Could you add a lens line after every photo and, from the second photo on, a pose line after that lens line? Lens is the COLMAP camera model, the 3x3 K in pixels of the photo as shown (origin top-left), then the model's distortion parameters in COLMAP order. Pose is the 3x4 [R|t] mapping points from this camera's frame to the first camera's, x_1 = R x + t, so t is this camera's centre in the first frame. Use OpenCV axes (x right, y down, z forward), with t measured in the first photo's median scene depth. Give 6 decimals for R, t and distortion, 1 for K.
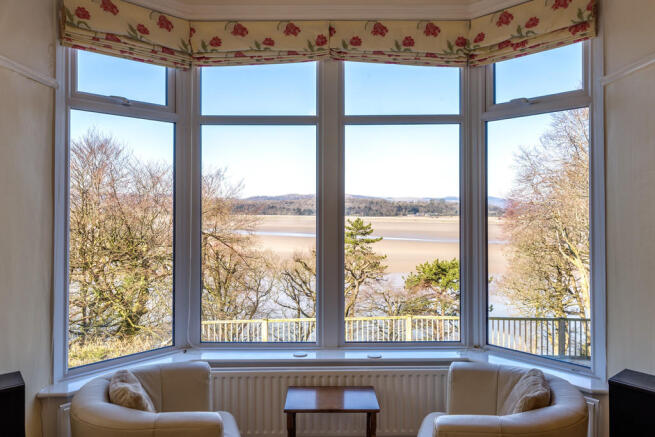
lens RADIAL K [[475.9, 0, 326.4], [0, 475.9, 199.7], [0, 0, 1]] dist [0.001258, 0.000268]
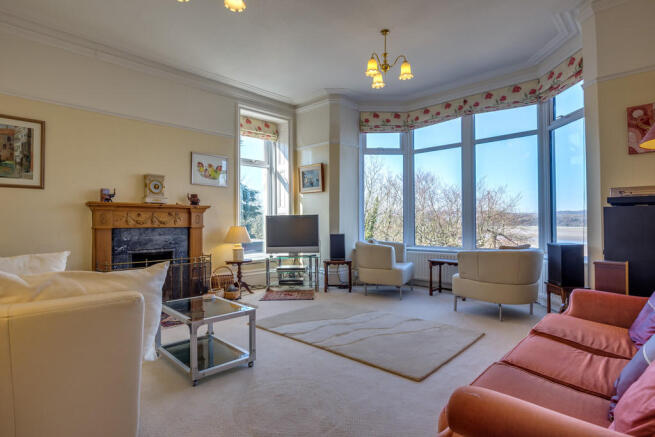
lens RADIAL K [[324.6, 0, 324.6], [0, 324.6, 219.1], [0, 0, 1]] dist [-0.026096, 0.000568]
pose [[0.710864, -0.000865, -0.703328, 0.583218], [0.009988, 0.999911, 0.008864, 0.157152], [0.703258, -0.013326, 0.710810, -0.495672]]
